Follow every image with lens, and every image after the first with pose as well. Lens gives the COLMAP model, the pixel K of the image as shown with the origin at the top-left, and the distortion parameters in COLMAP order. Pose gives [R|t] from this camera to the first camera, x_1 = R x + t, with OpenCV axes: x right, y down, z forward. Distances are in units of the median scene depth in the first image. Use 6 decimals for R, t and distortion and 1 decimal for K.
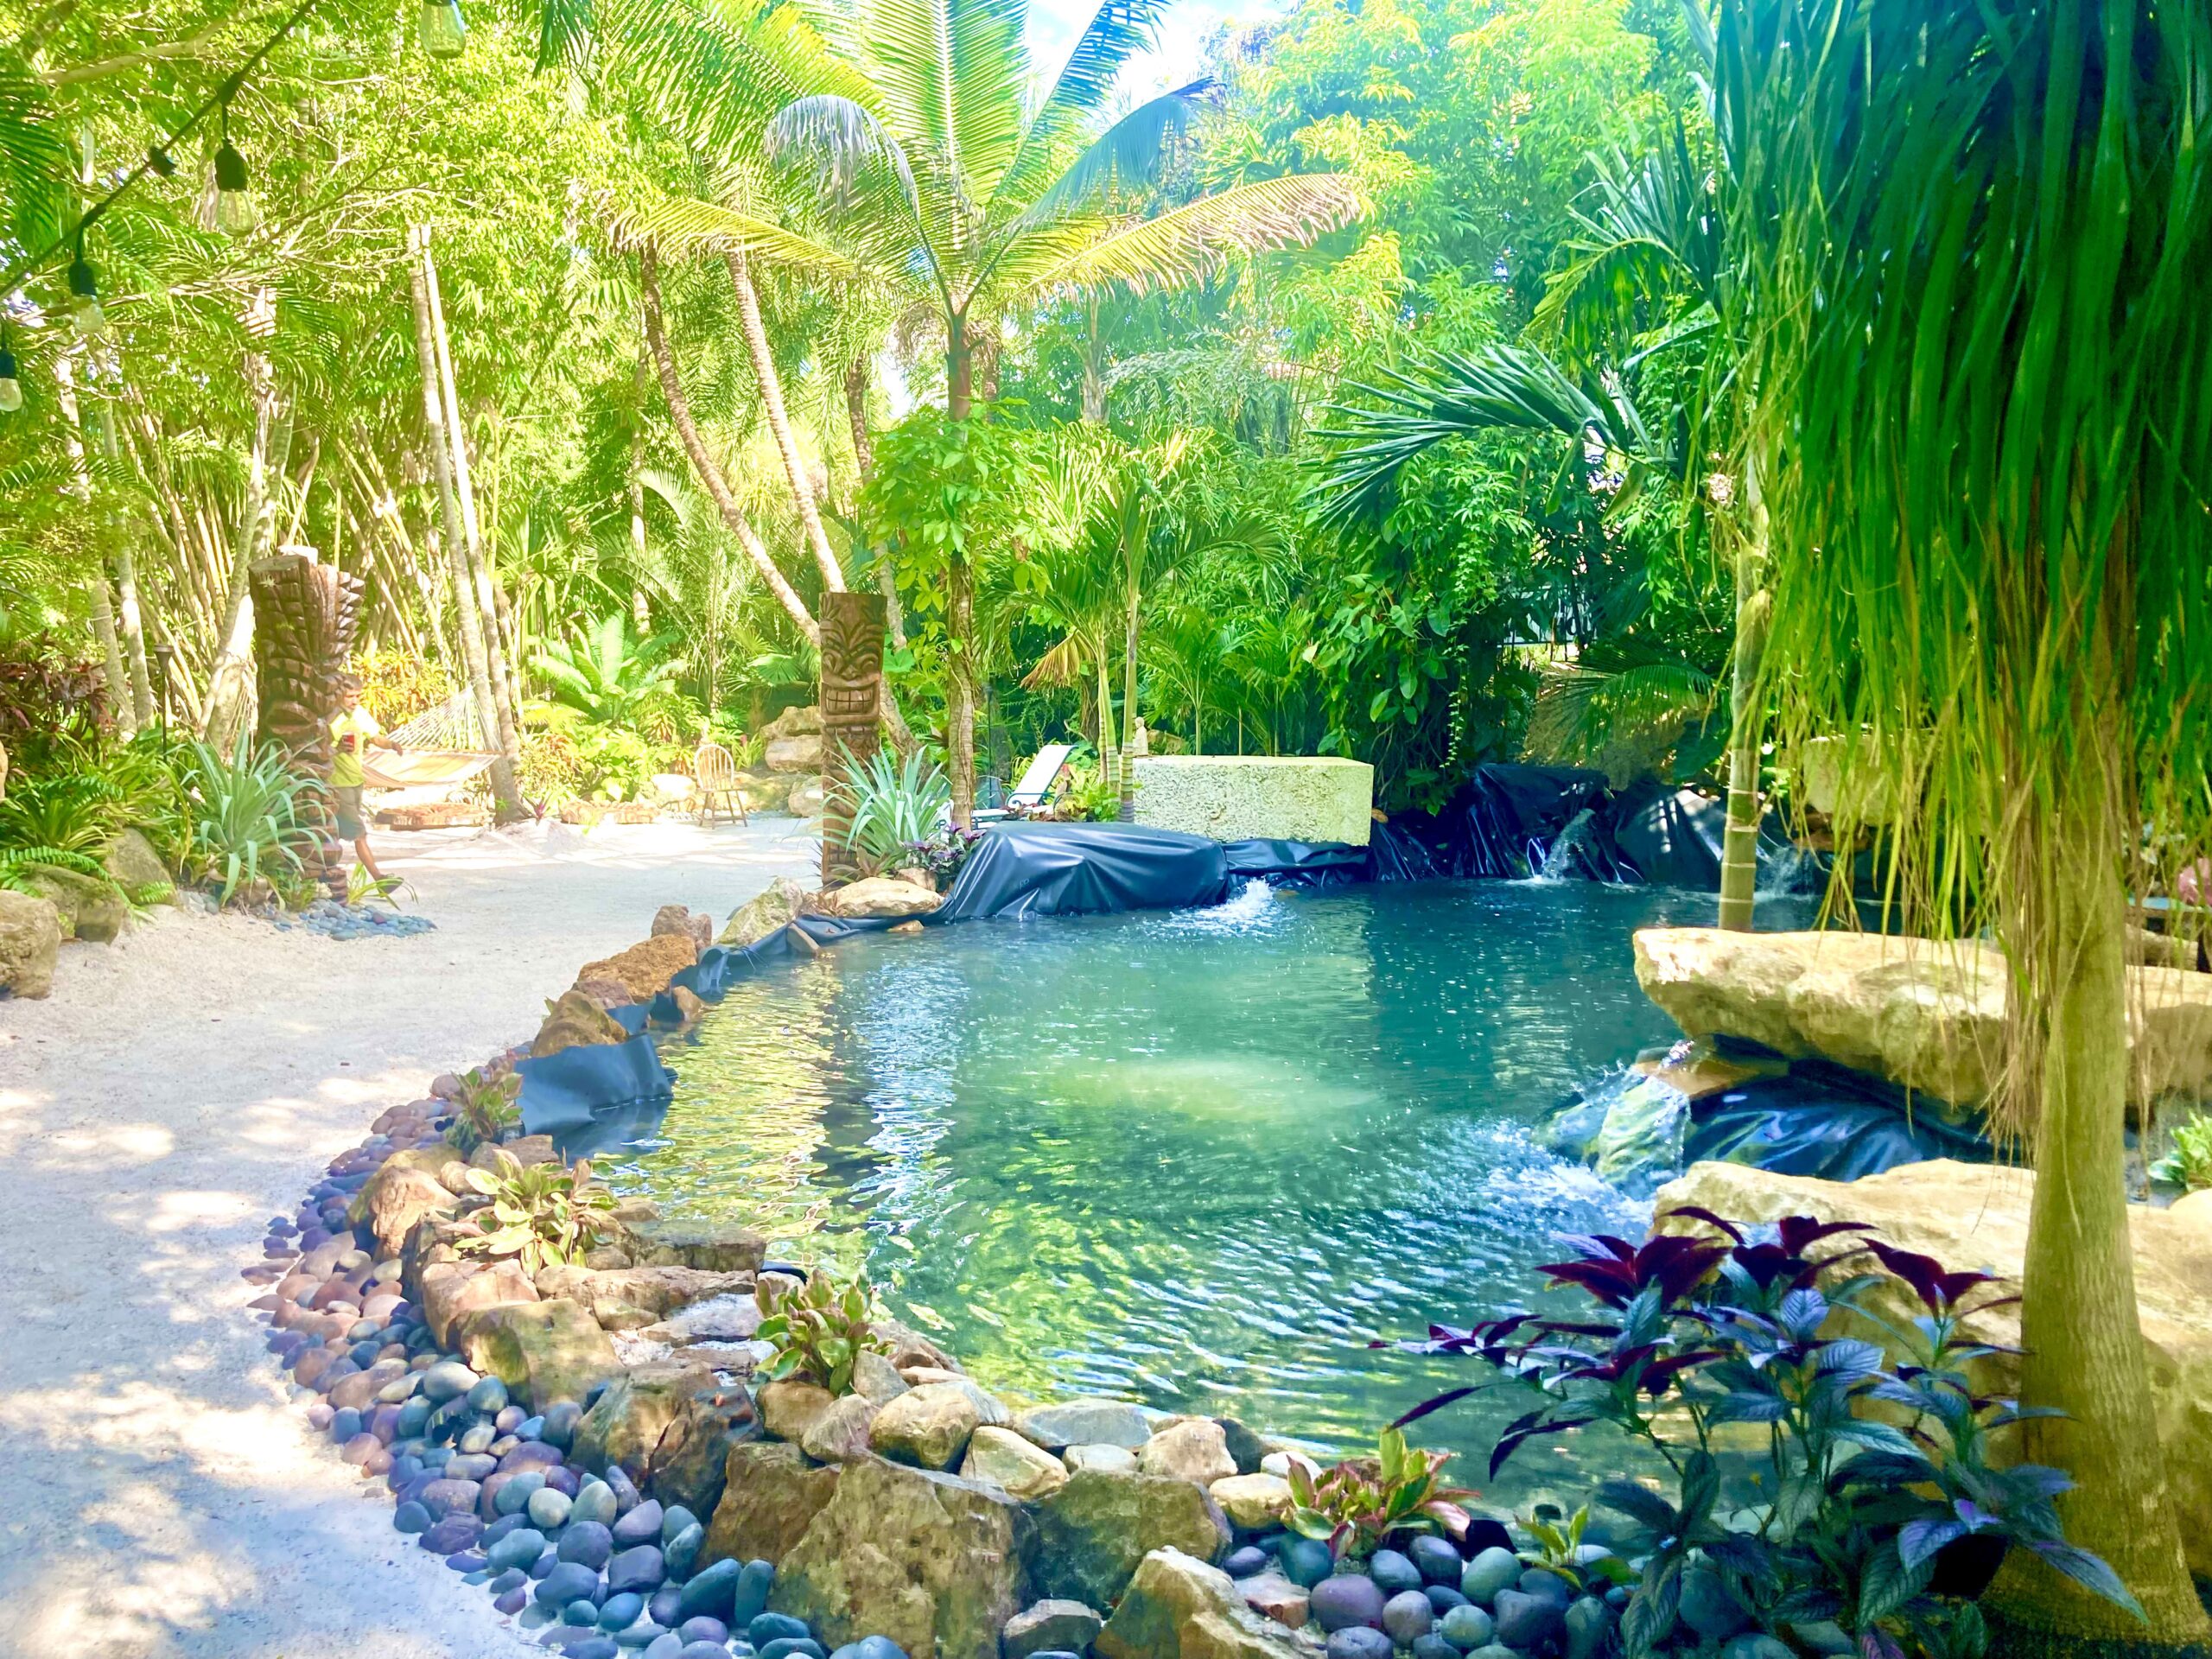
lens RADIAL K [[1751.1, 0, 1106.5], [0, 1751.1, 860.5], [0, 0, 1]] dist [0.059703, -0.093246]
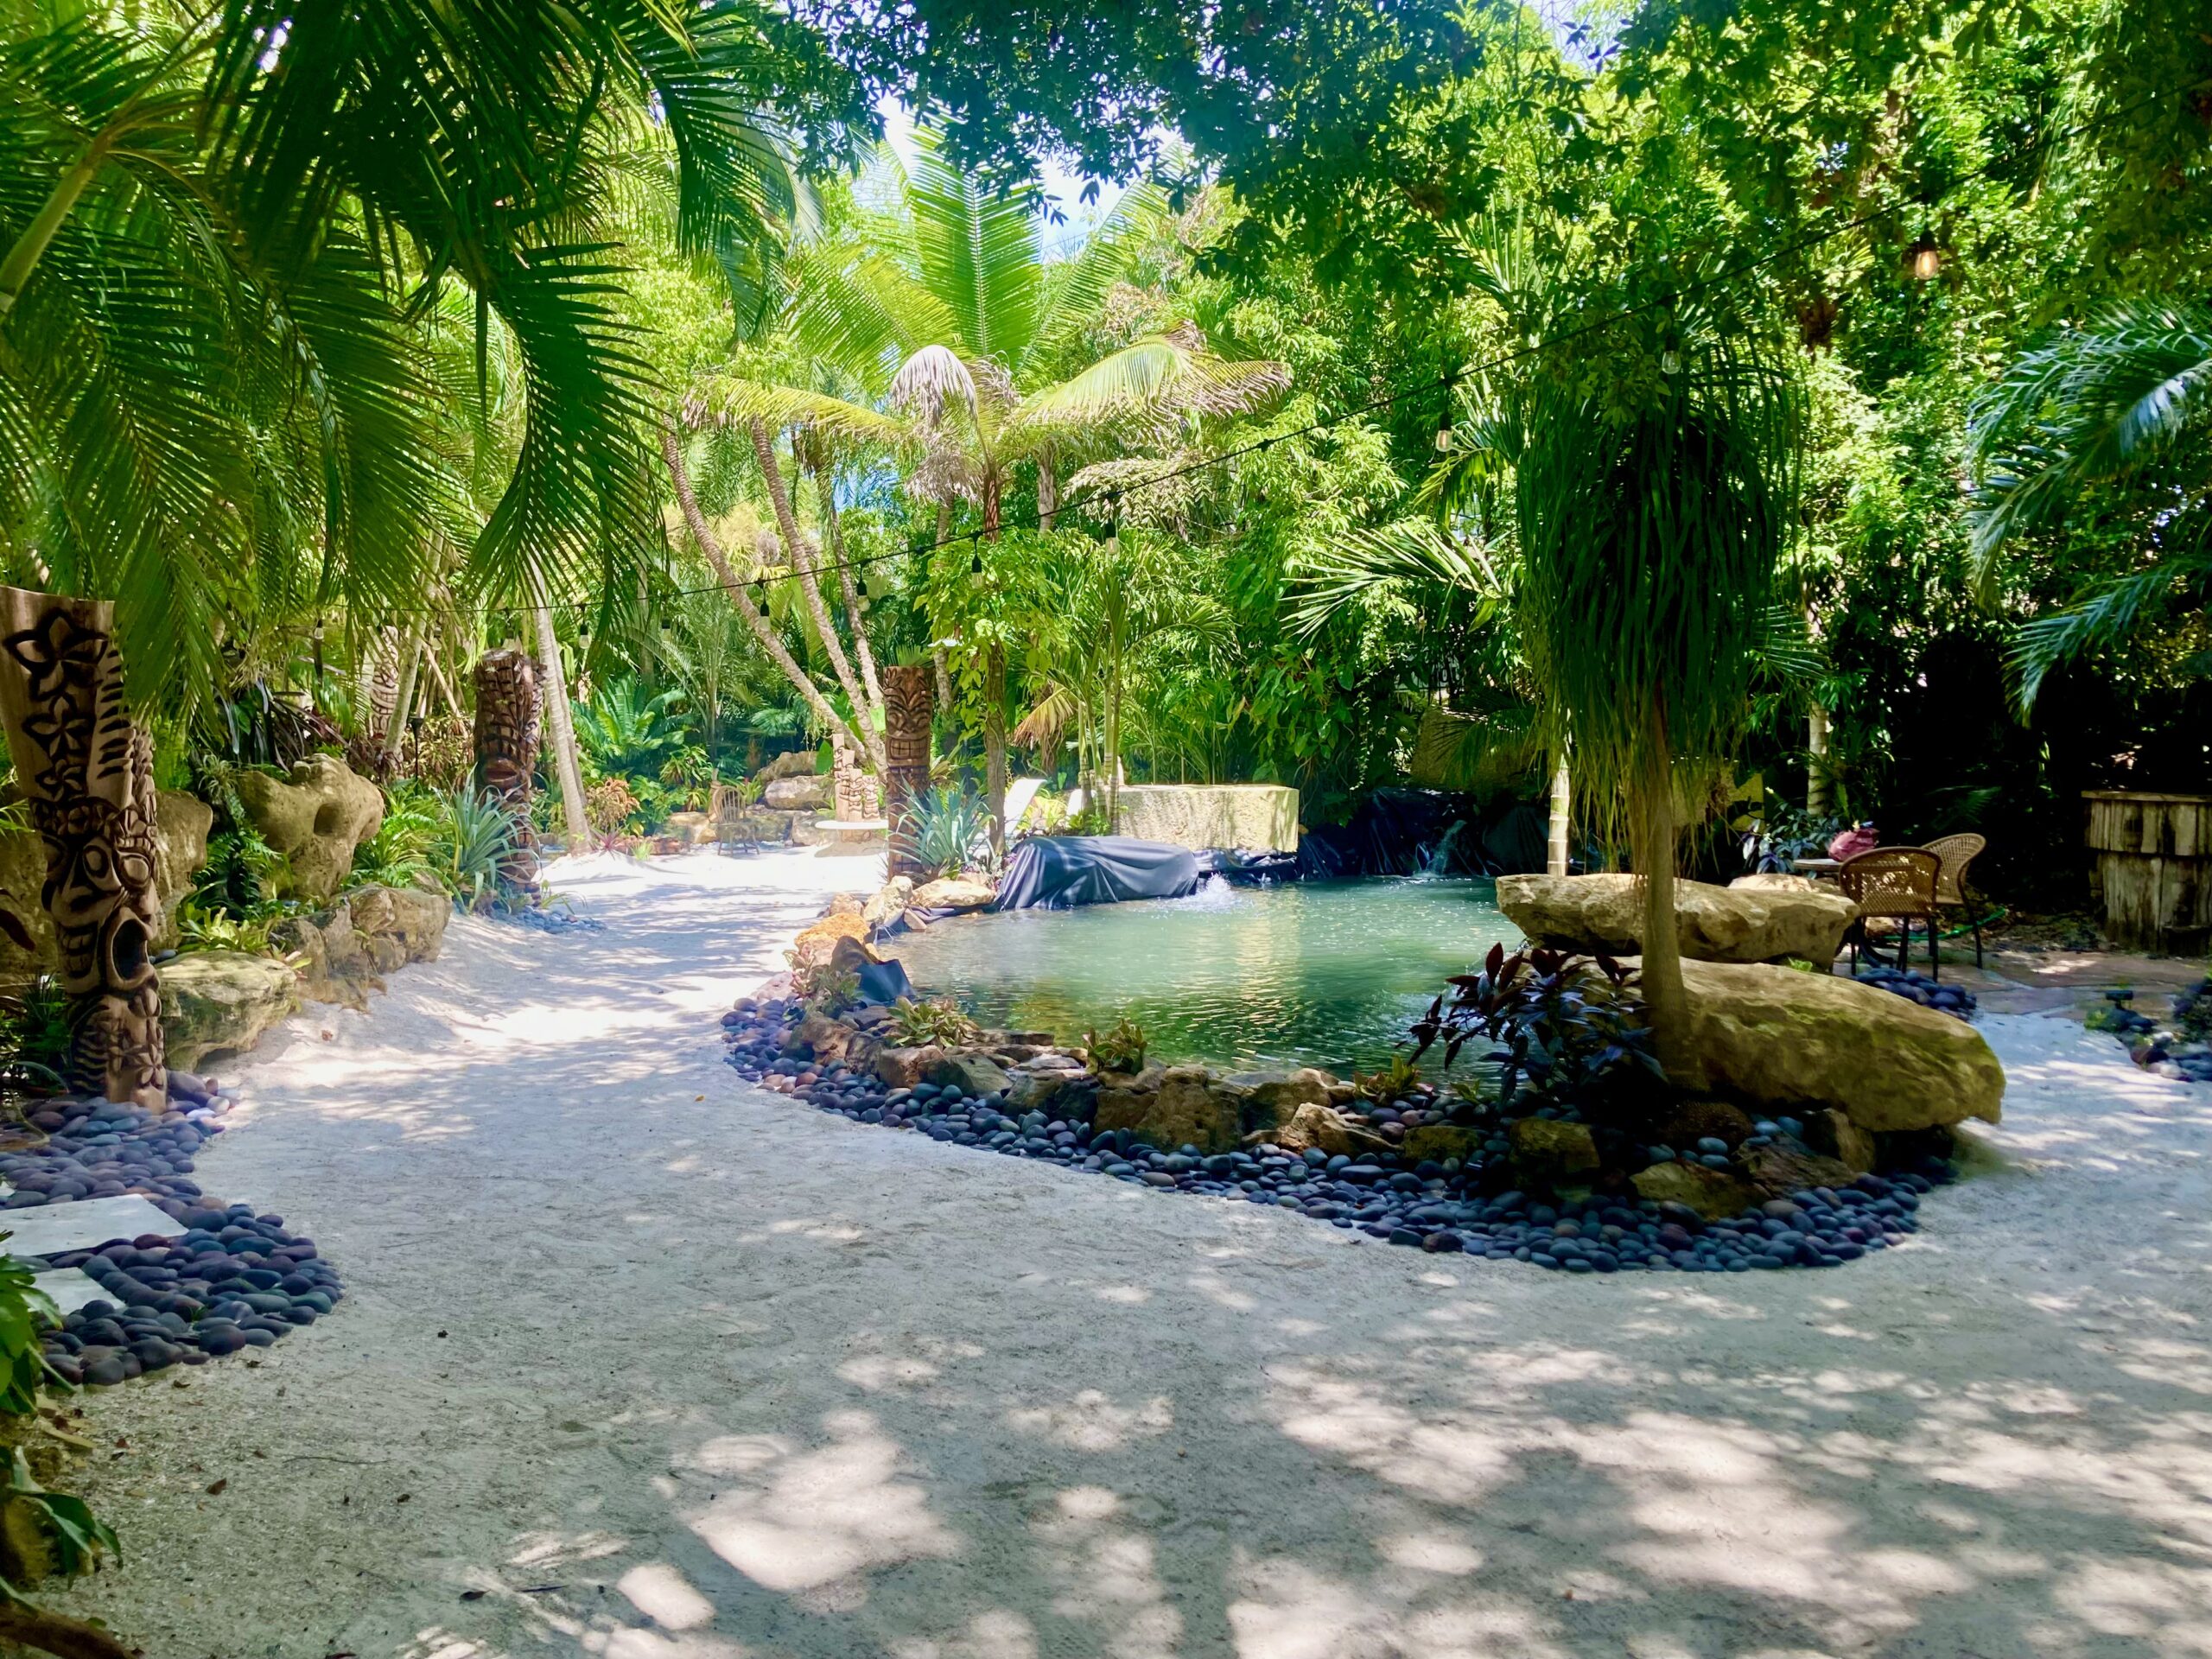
lens RADIAL K [[1751.1, 0, 1106.5], [0, 1751.1, 860.5], [0, 0, 1]] dist [0.059703, -0.093246]
pose [[0.997211, -0.025634, 0.070096, -0.083237], [0.027007, 0.999460, -0.018720, 0.019497], [-0.069578, 0.020561, 0.997365, -0.287330]]
